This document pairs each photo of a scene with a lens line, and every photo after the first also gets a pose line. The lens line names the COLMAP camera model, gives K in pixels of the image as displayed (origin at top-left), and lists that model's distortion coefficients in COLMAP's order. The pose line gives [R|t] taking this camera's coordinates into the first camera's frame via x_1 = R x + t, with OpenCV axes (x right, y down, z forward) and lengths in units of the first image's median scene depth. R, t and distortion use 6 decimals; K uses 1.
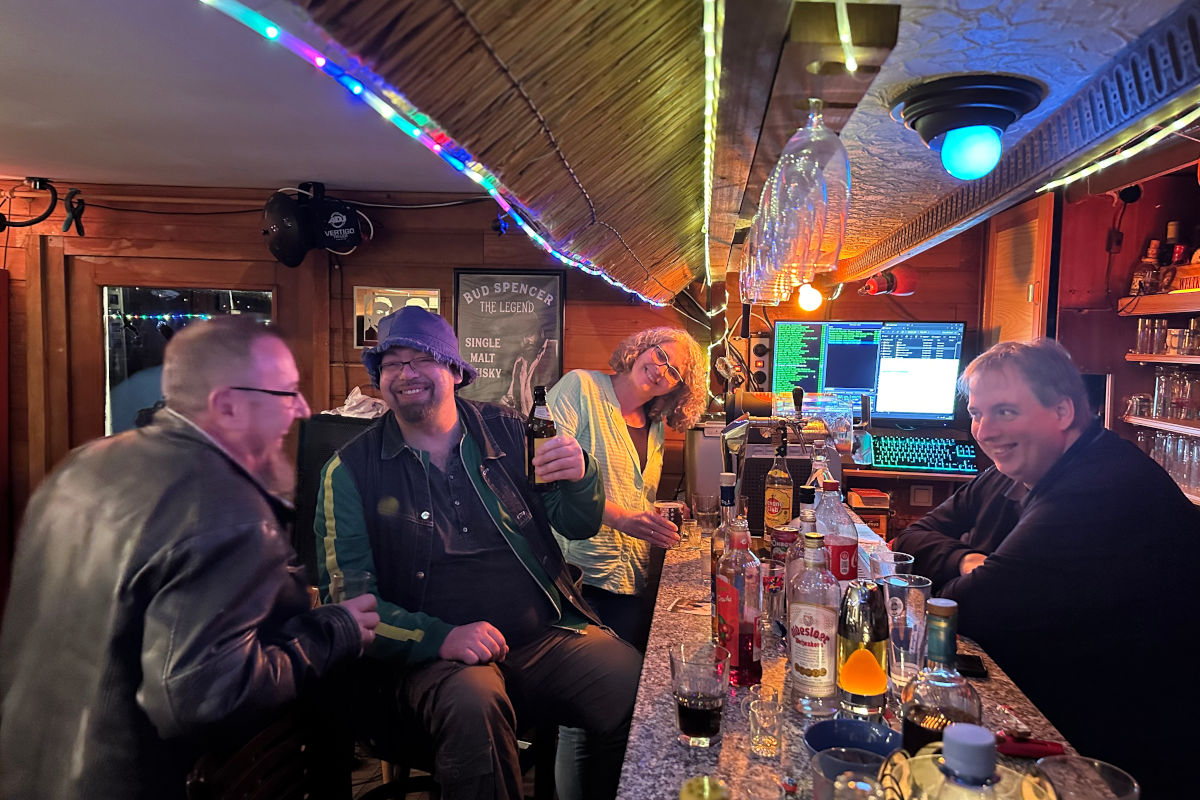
lens RADIAL K [[860.9, 0, 600.0], [0, 860.9, 400.0], [0, 0, 1]] dist [0.053013, -0.003045]
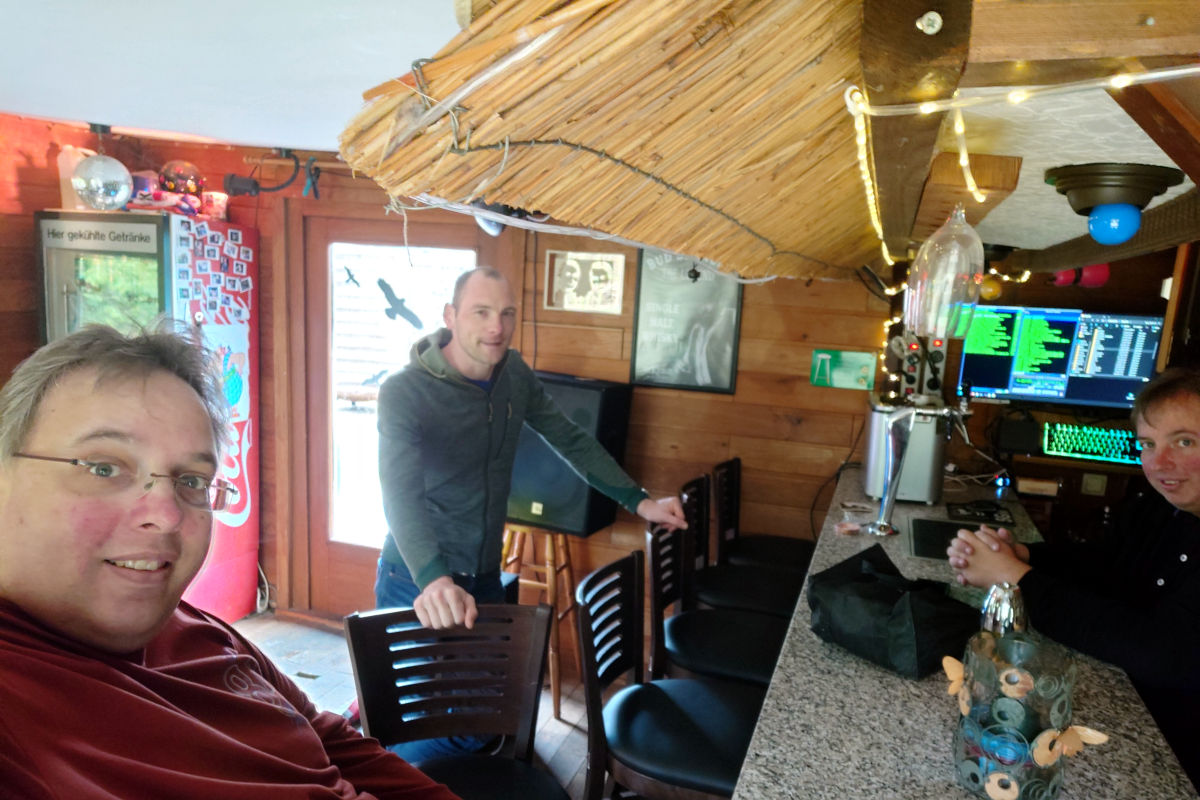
lens RADIAL K [[907.2, 0, 600.0], [0, 907.2, 400.0], [0, 0, 1]] dist [-0.003355, 0.093968]
pose [[0.980294, 0.054763, -0.189801, 0.015505], [-0.040775, 0.996209, 0.076839, -0.091692], [0.193290, -0.067586, 0.978811, -0.266275]]
